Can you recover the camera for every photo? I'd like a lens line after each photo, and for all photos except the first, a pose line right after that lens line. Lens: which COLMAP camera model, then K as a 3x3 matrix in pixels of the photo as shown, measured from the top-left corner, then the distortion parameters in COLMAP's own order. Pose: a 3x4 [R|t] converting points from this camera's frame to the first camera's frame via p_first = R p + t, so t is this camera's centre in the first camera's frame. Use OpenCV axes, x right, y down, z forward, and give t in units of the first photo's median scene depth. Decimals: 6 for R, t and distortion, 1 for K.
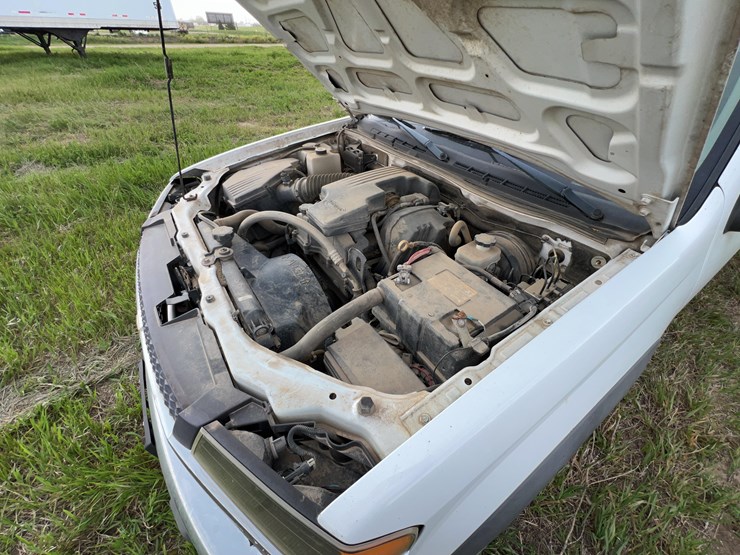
lens RADIAL K [[316.6, 0, 370.0], [0, 316.6, 277.5], [0, 0, 1]] dist [-0.001264, 0.000148]
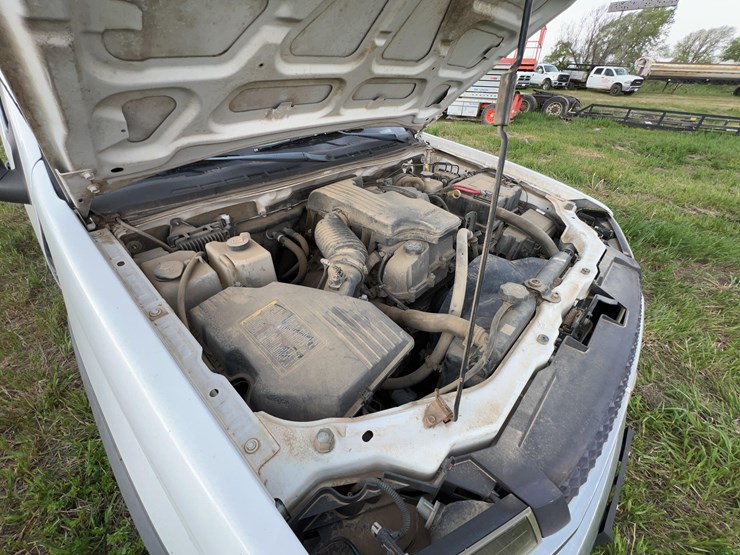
lens RADIAL K [[316.6, 0, 370.0], [0, 316.6, 277.5], [0, 0, 1]] dist [-0.001264, 0.000148]
pose [[-0.252746, -0.567188, 0.783847, -1.008678], [0.562610, 0.572945, 0.595990, -0.860651], [-0.787140, 0.591635, 0.174296, 1.181390]]
